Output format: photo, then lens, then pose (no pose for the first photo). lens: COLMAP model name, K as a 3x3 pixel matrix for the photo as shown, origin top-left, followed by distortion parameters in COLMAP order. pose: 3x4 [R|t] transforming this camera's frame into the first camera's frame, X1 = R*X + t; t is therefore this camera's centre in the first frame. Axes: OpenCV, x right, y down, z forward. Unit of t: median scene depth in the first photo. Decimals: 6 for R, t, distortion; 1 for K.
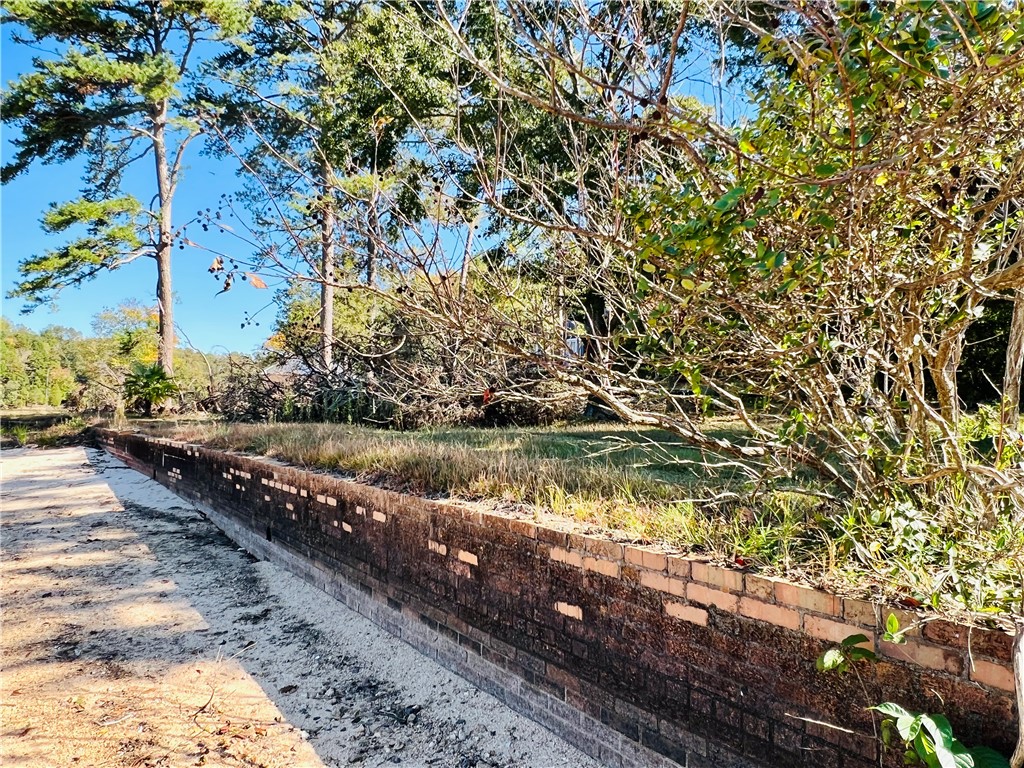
lens RADIAL K [[719.6, 0, 513.4], [0, 719.6, 387.5], [0, 0, 1]] dist [-0.002105, 0.000123]
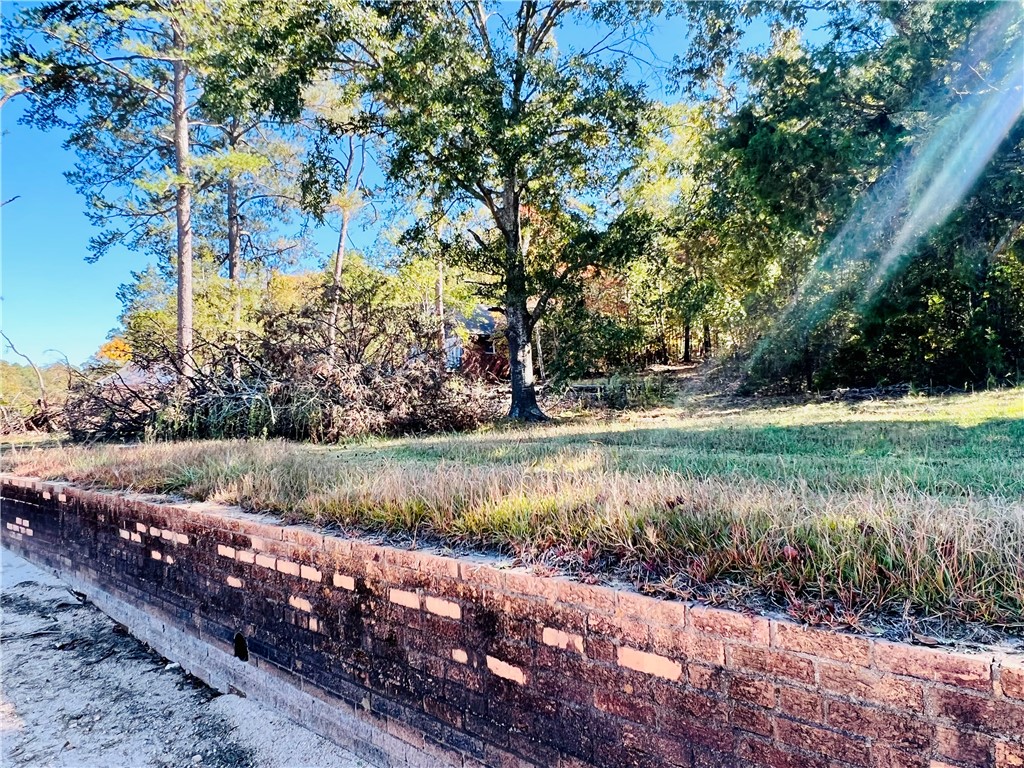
lens RADIAL K [[719.6, 0, 510.3], [0, 719.6, 381.9], [0, 0, 1]] dist [-0.002105, 0.000123]
pose [[0.981101, -0.027091, 0.191589, -0.169621], [0.029608, 0.999509, -0.010288, 0.007648], [-0.191216, 0.015766, 0.981421, 0.294740]]
